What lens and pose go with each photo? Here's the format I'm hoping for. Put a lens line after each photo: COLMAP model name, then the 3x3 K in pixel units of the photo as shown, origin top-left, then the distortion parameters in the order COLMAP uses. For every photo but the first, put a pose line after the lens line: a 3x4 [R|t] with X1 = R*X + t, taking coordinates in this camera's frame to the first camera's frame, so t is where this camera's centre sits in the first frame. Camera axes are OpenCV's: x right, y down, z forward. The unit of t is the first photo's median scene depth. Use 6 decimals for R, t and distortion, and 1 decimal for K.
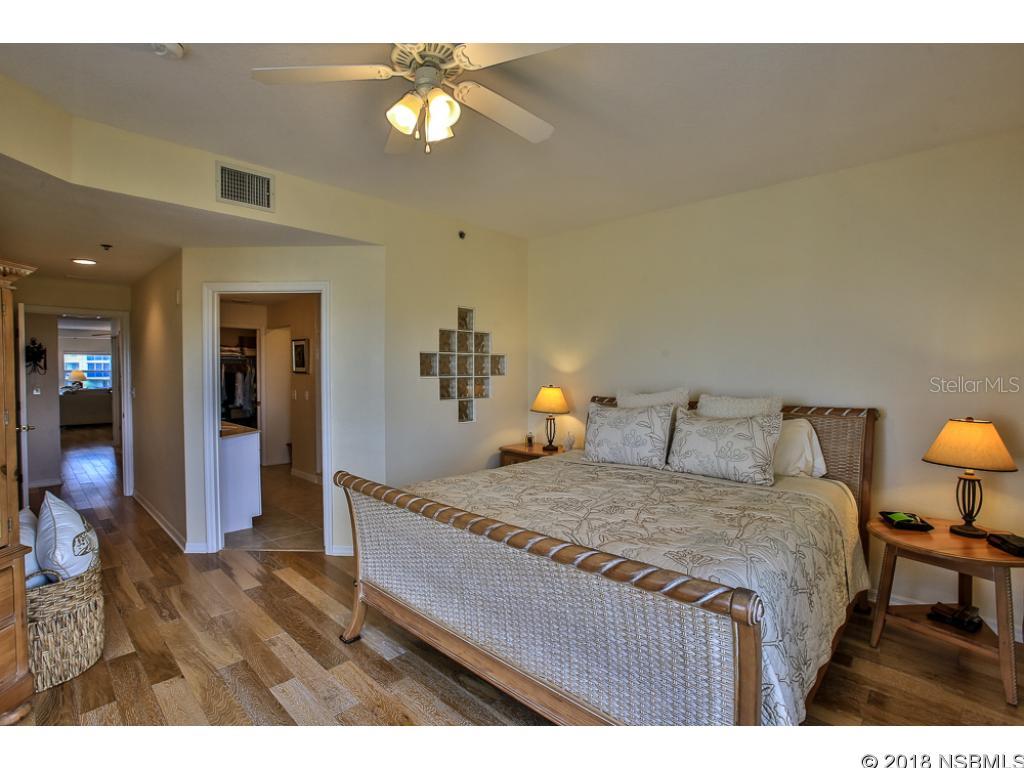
lens RADIAL K [[496.3, 0, 504.3], [0, 496.3, 381.2], [0, 0, 1]] dist [-0.081096, 0.042164]
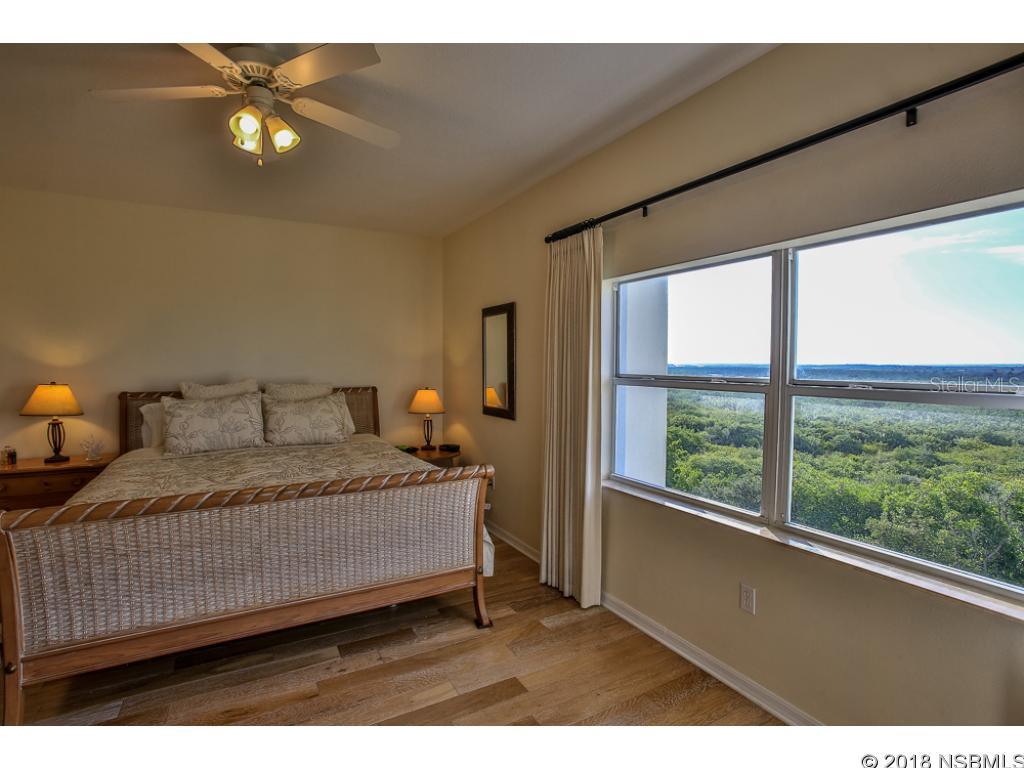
lens RADIAL K [[496.3, 0, 504.3], [0, 496.3, 381.2], [0, 0, 1]] dist [-0.081096, 0.042164]
pose [[0.292695, -0.038561, 0.955428, -0.547702], [0.020754, 0.999207, 0.033970, -0.006014], [-0.955981, 0.009886, 0.293263, 0.085486]]
